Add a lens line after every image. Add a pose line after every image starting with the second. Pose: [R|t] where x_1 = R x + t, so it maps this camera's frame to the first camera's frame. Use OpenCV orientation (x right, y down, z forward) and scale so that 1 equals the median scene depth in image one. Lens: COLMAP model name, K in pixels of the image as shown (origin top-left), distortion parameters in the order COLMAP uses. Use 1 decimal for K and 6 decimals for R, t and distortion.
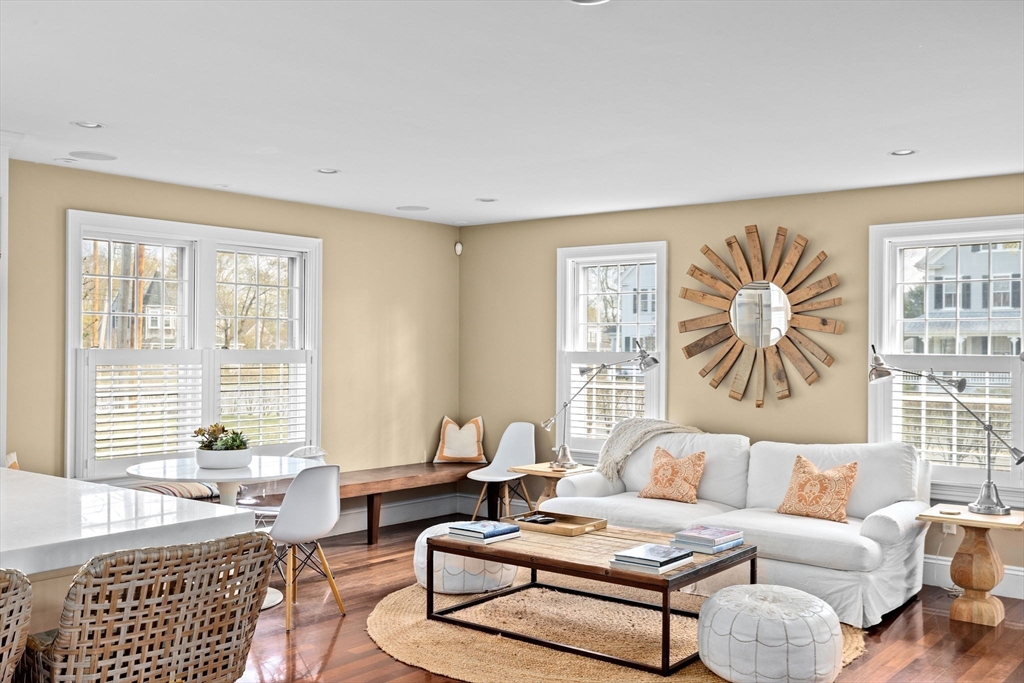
lens RADIAL K [[975.4, 0, 512.0], [0, 975.4, 341.5], [0, 0, 1]] dist [-0.013747, -0.003500]
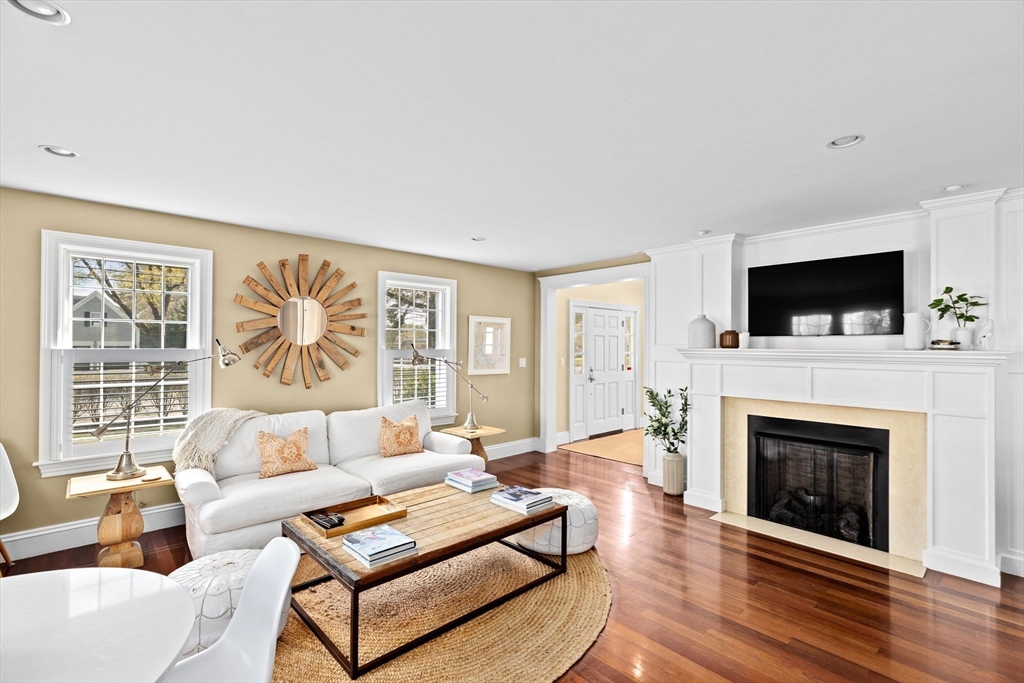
lens RADIAL K [[462.7, 0, 512.0], [0, 462.7, 341.5], [0, 0, 1]] dist [0.002289, 0.000785]
pose [[0.136566, 0.001711, 0.990630, -0.351211], [-0.014142, 0.999900, 0.000223, -0.002989], [-0.990530, -0.014040, 0.136576, 0.623127]]
